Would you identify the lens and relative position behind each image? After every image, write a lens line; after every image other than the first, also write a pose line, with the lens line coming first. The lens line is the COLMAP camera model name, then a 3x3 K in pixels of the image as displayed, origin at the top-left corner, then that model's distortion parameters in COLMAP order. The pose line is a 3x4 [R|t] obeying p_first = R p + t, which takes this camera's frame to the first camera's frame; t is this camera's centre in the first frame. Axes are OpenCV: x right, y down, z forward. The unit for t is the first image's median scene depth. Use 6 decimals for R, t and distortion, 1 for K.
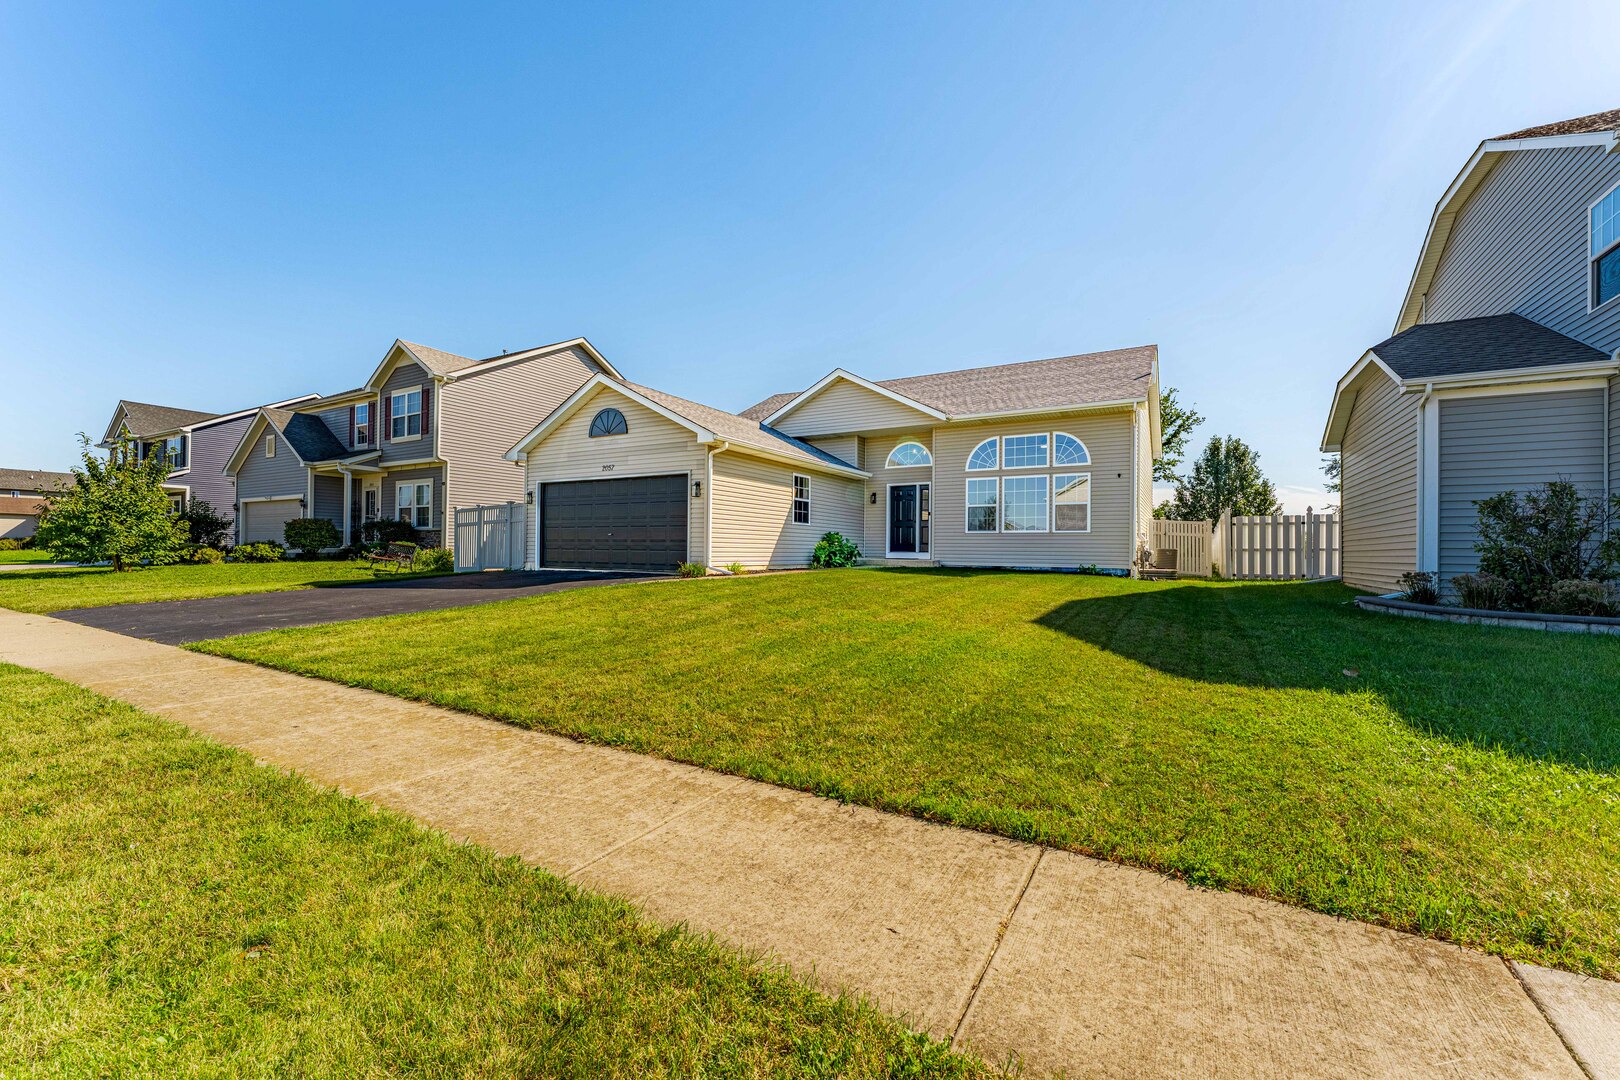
lens RADIAL K [[656.9, 0, 797.3], [0, 656.9, 546.9], [0, 0, 1]] dist [-0.001496, -0.000111]
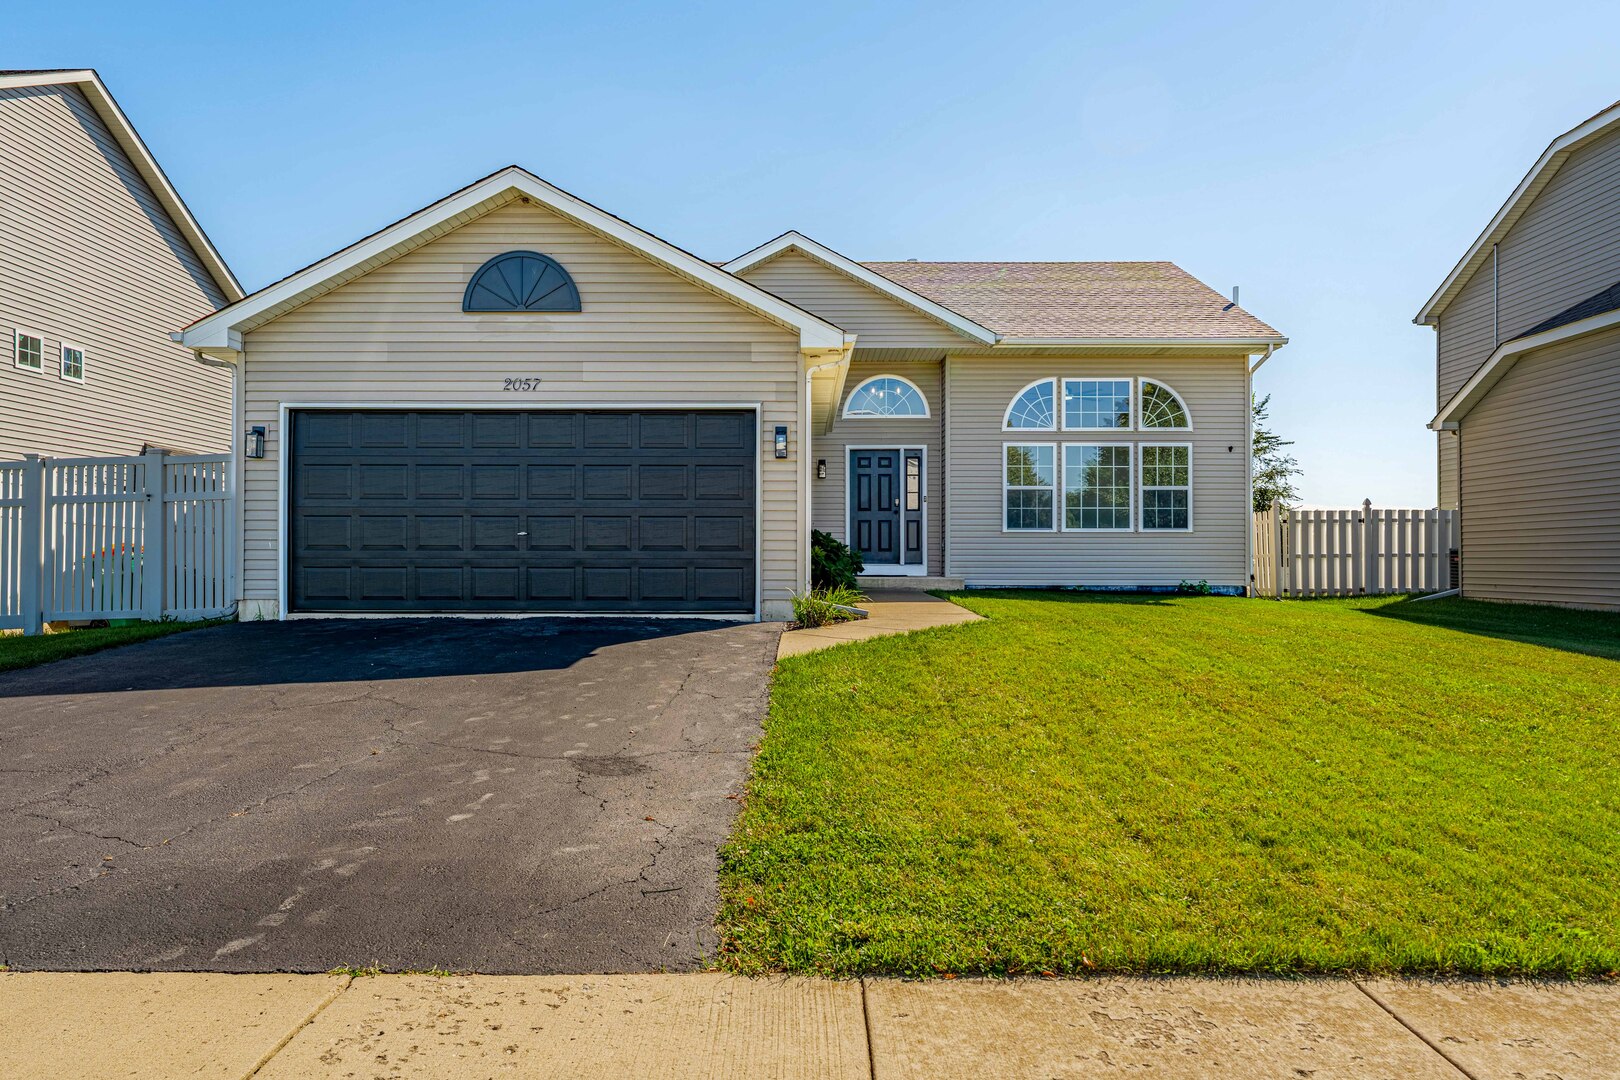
lens RADIAL K [[1113.5, 0, 810.0], [0, 1113.5, 540.0], [0, 0, 1]] dist [-0.017600, -0.004324]
pose [[0.854034, -0.000370, 0.520217, -0.461805], [0.005860, 0.999943, -0.008909, -0.006123], [-0.520184, 0.010657, 0.853988, 0.229093]]
